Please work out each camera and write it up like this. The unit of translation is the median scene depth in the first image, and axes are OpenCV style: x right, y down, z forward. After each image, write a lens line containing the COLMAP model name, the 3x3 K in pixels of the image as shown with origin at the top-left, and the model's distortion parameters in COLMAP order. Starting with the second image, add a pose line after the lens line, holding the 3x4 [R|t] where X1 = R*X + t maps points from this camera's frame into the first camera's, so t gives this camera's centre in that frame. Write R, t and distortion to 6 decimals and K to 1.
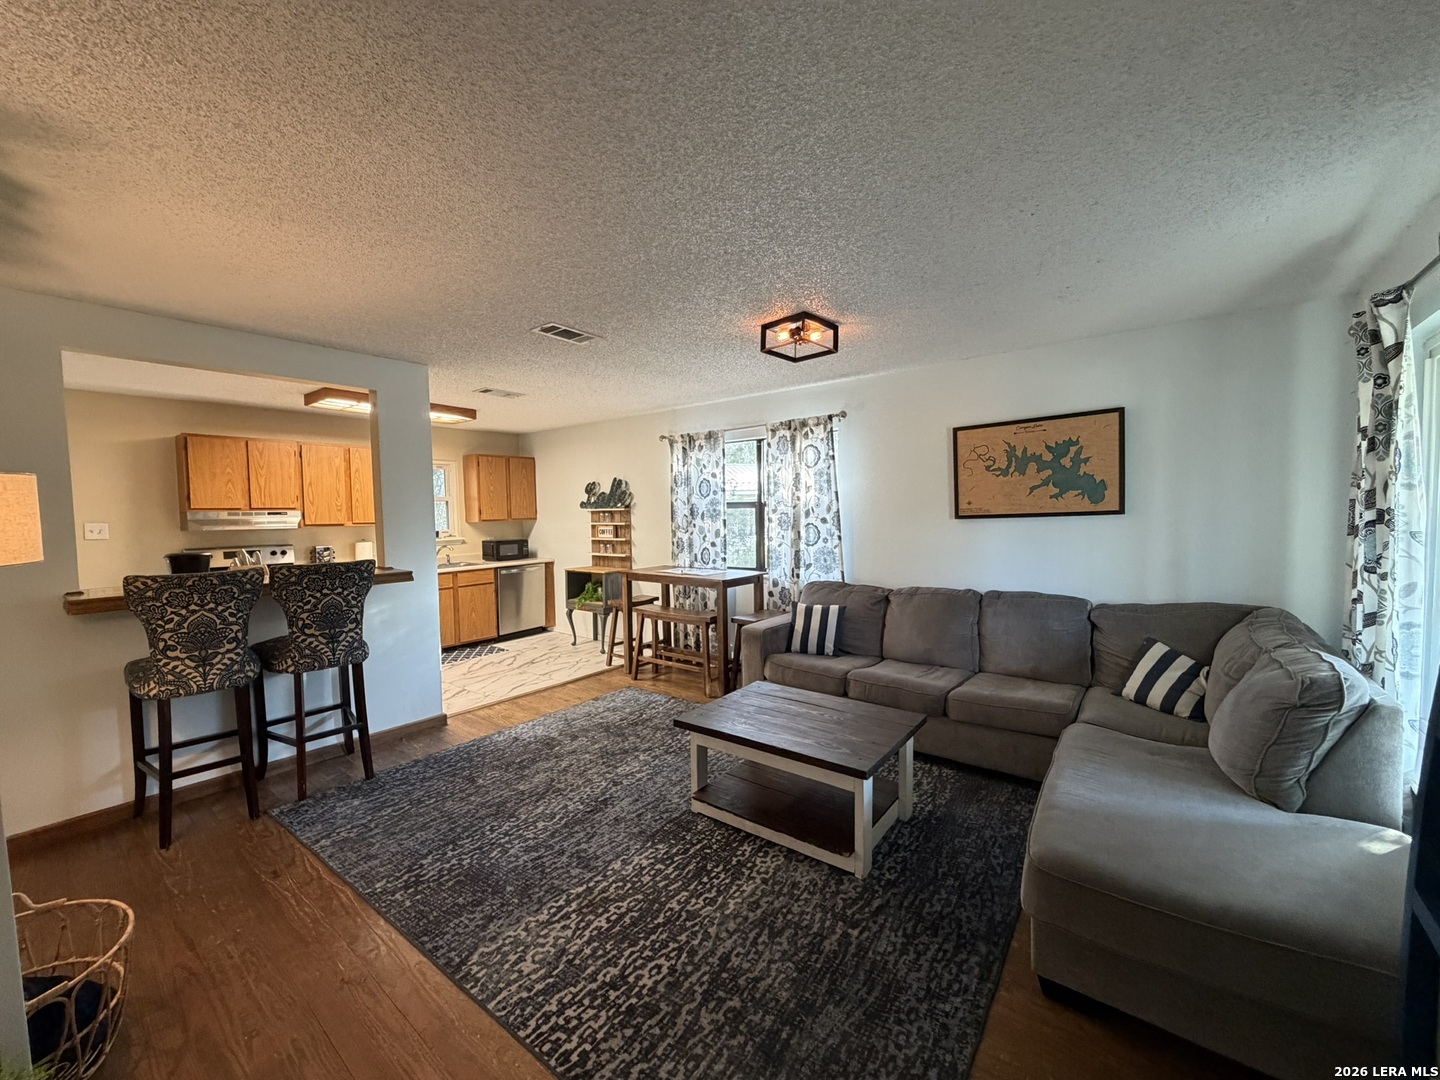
lens RADIAL K [[573.4, 0, 715.1], [0, 573.4, 540.5], [0, 0, 1]] dist [-0.001007, -0.000037]
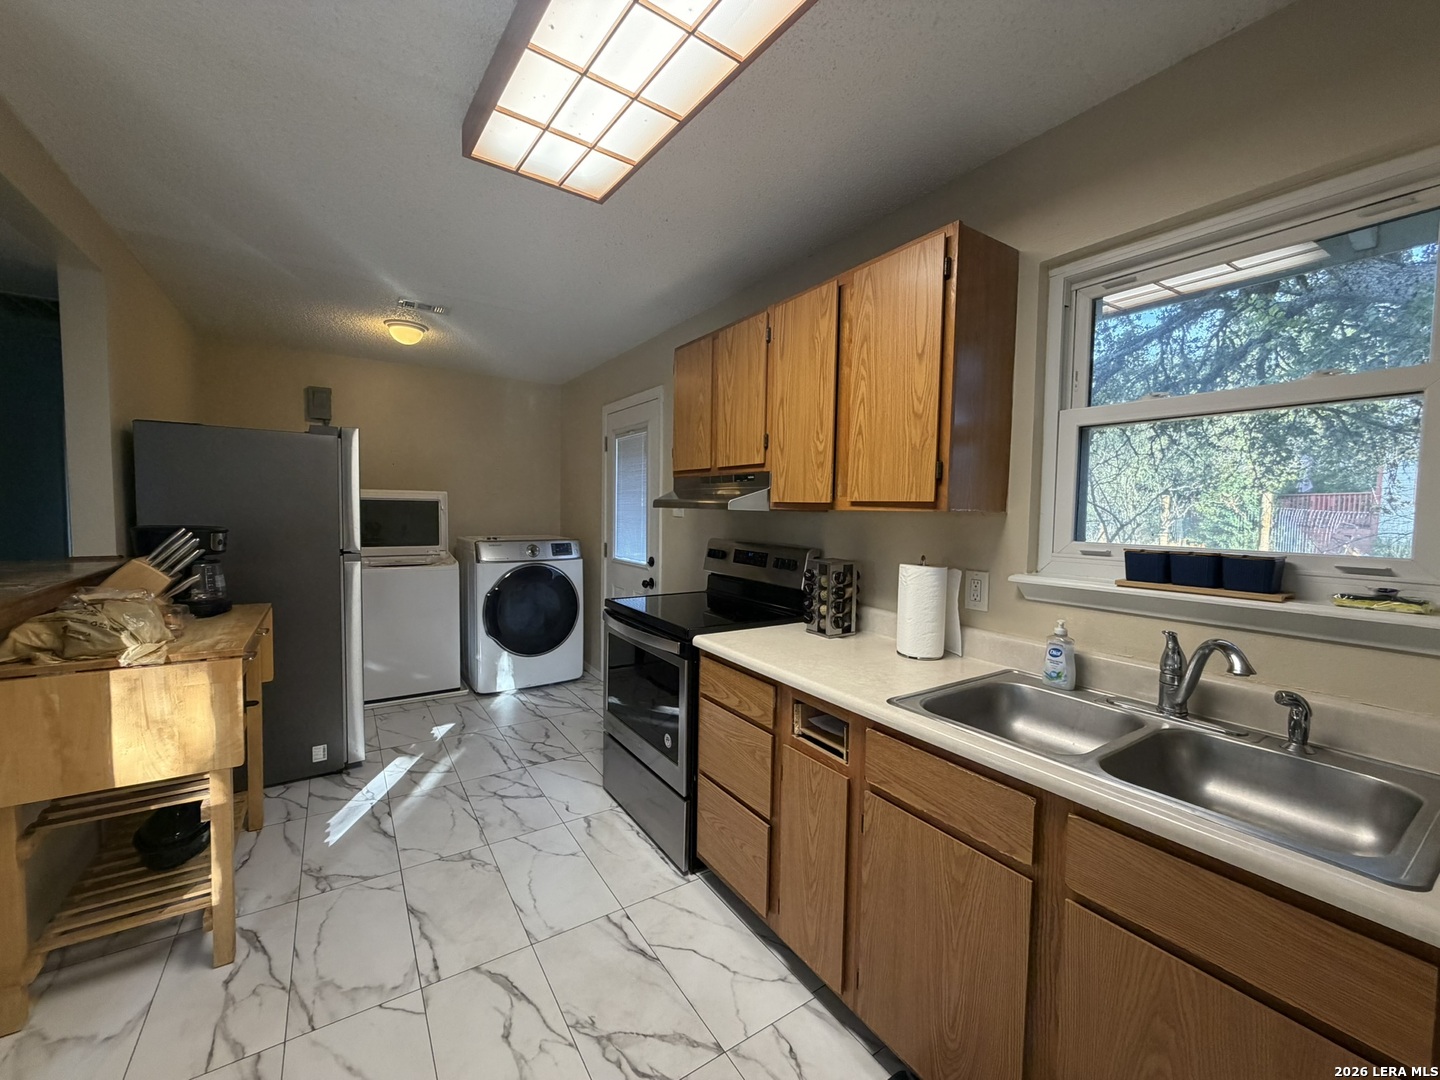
lens RADIAL K [[575.4, 0, 720.1], [0, 575.4, 540.8], [0, 0, 1]] dist [-0.001833, -0.000026]
pose [[-0.313141, 0.064948, -0.947483, -0.485300], [-0.058345, 0.994459, 0.087451, -0.056604], [0.947913, 0.082665, -0.307616, 1.750970]]
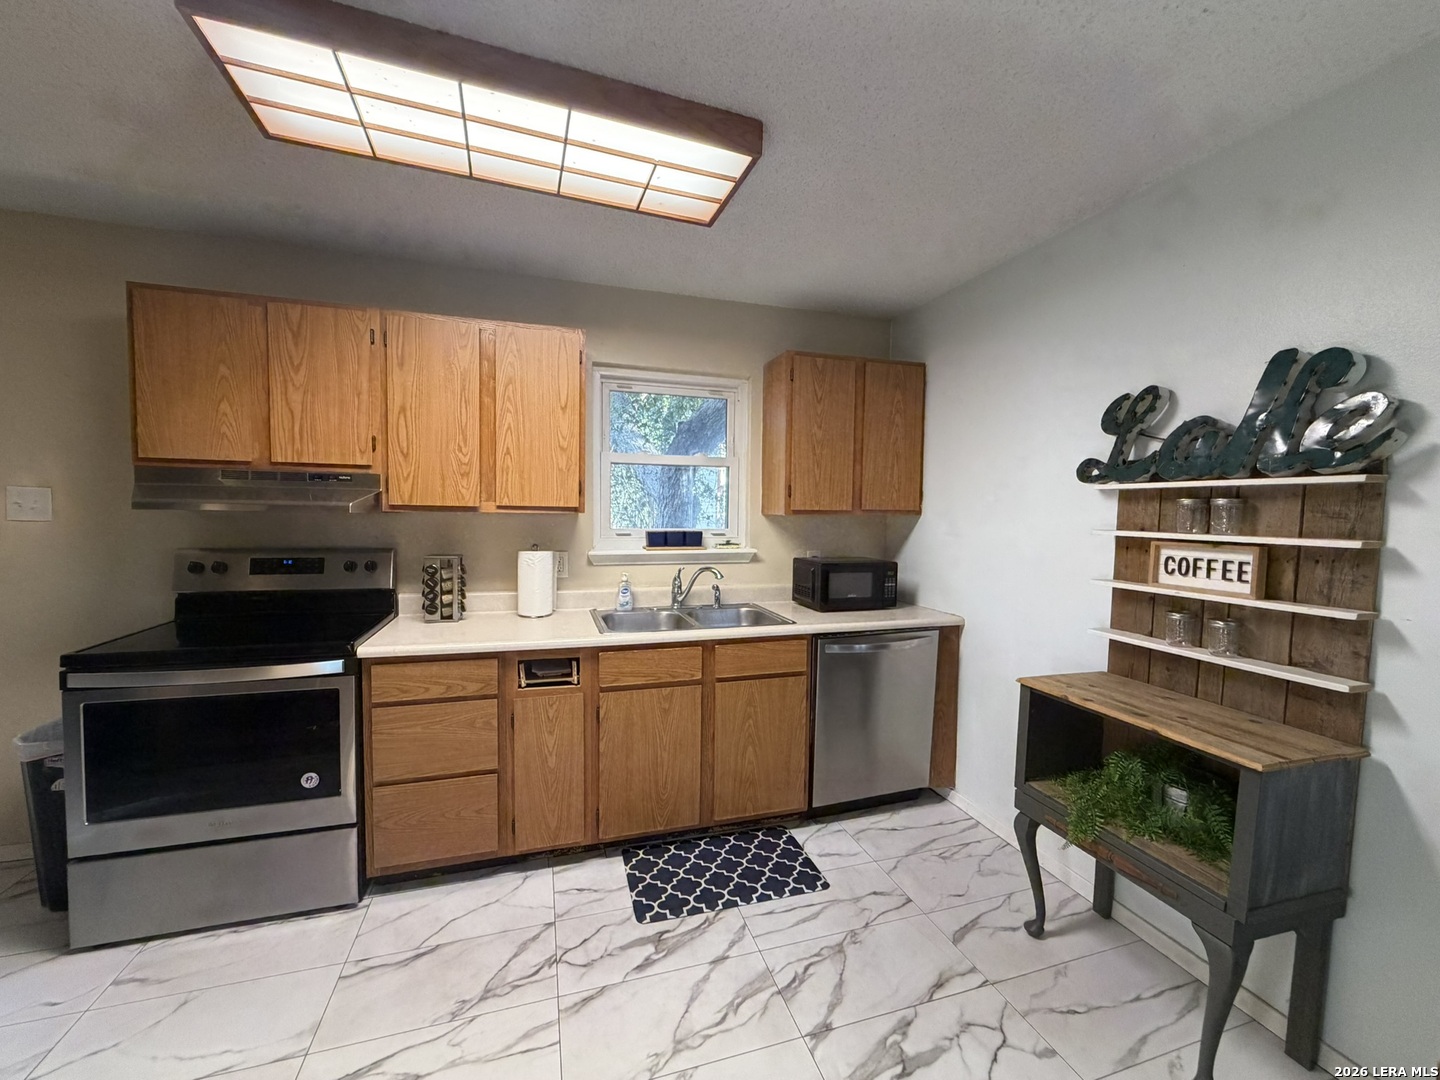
lens RADIAL K [[573.4, 0, 715.1], [0, 573.4, 540.5], [0, 0, 1]] dist [-0.001007, -0.000037]
pose [[0.824596, 0.060237, -0.562505, -0.436074], [-0.055976, 0.998123, 0.024829, -0.042372], [0.562945, 0.011013, 0.826421, 1.252546]]
